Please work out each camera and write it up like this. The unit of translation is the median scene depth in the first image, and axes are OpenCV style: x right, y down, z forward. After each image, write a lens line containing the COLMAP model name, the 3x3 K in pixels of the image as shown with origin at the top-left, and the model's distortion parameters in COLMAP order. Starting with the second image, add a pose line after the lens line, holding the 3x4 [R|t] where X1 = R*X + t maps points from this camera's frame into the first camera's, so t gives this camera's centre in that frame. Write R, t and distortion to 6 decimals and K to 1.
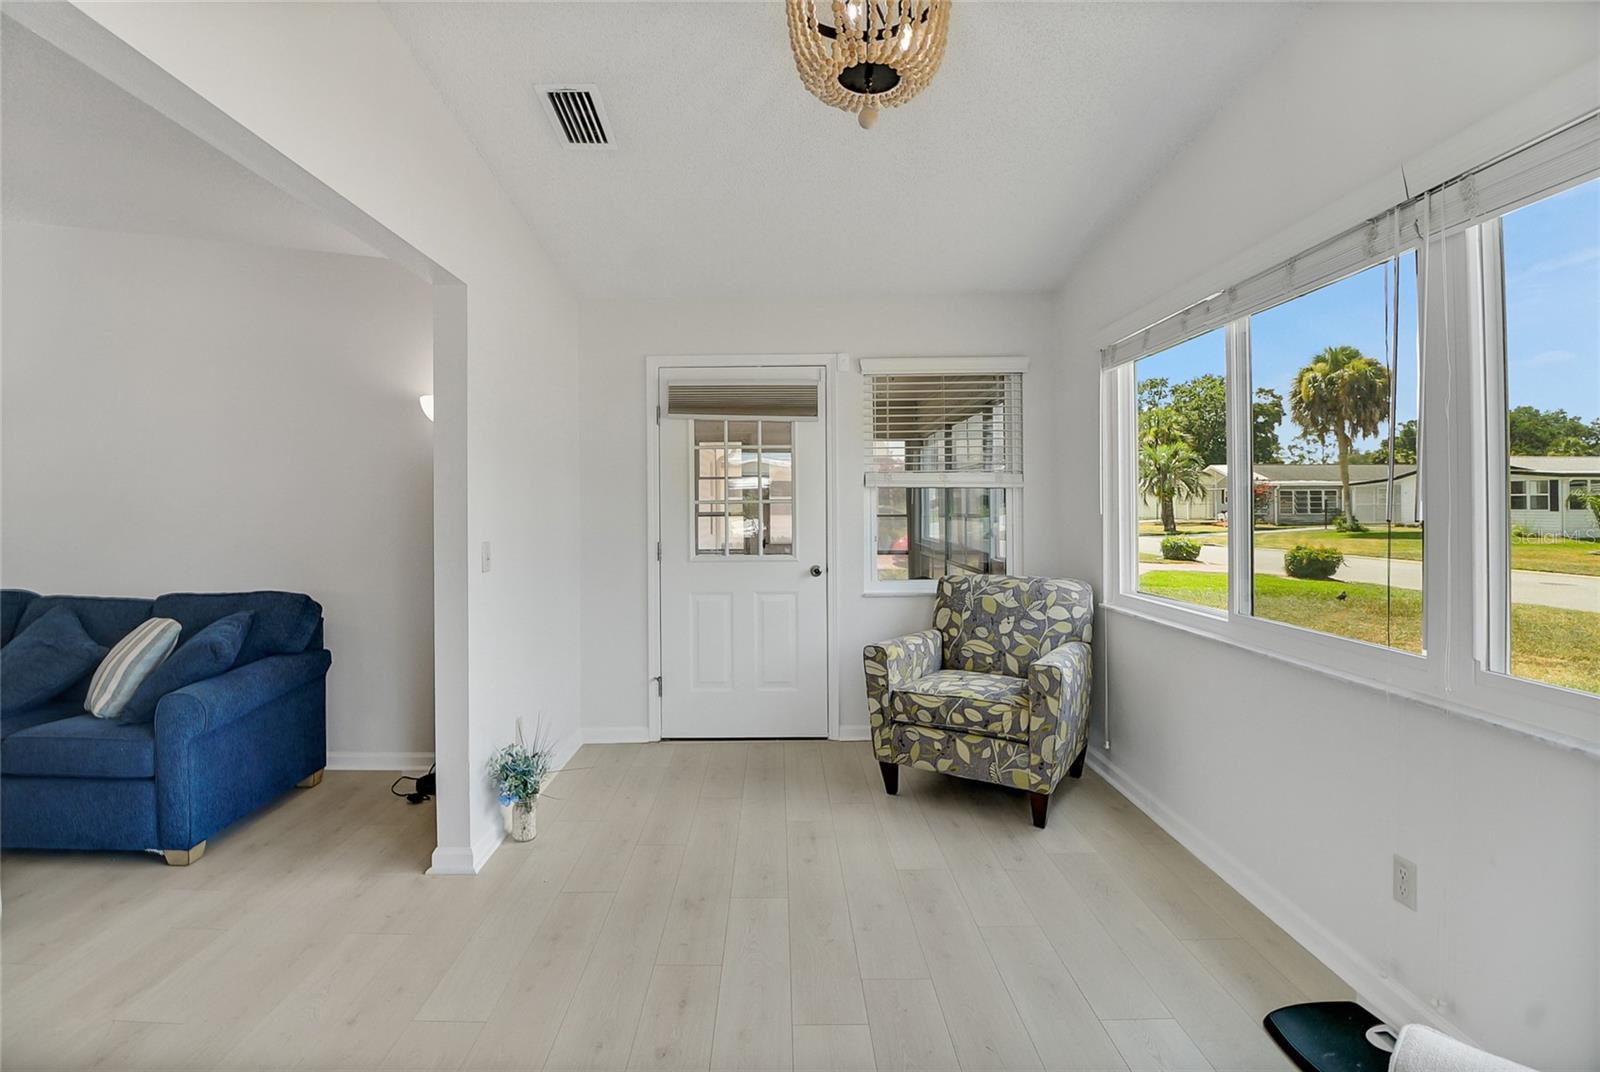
lens RADIAL K [[754.4, 0, 774.1], [0, 754.4, 510.2], [0, 0, 1]] dist [-0.003872, -0.000928]
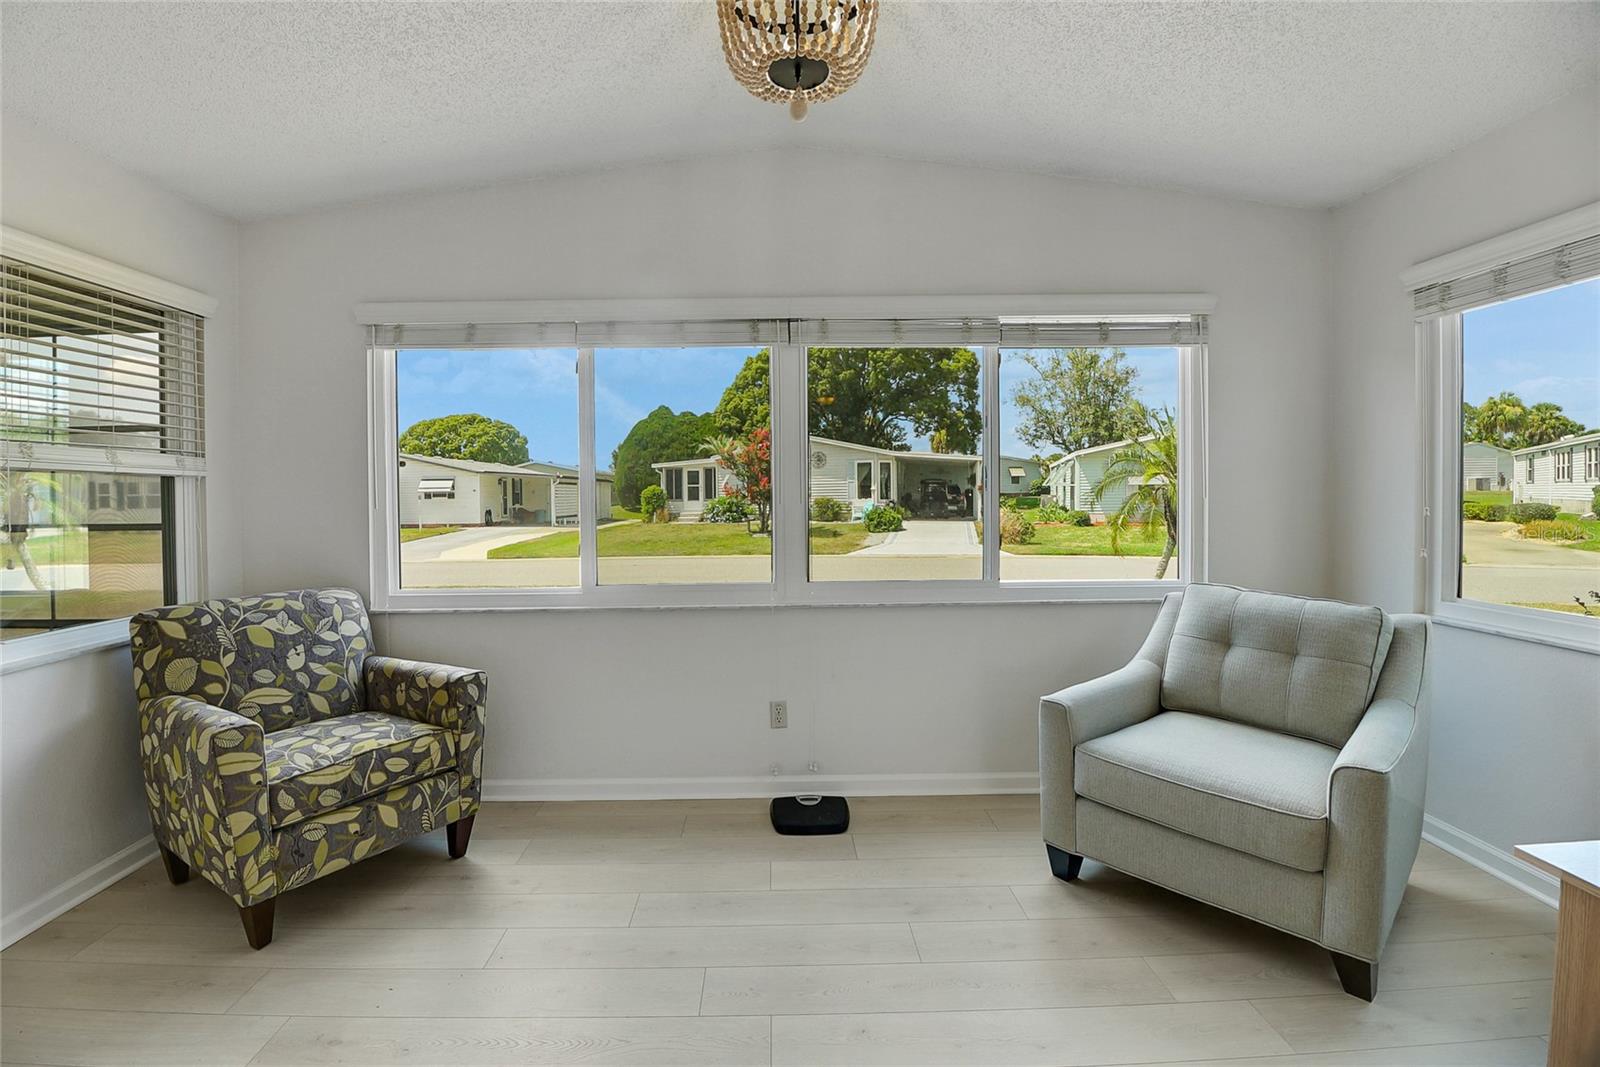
lens RADIAL K [[754.4, 0, 774.1], [0, 754.4, 507.7], [0, 0, 1]] dist [-0.003872, -0.000928]
pose [[-0.008280, -0.013264, 0.999878, -0.496702], [0.015201, 0.999795, 0.013389, -0.001803], [-0.999850, 0.015310, -0.008077, 0.573865]]
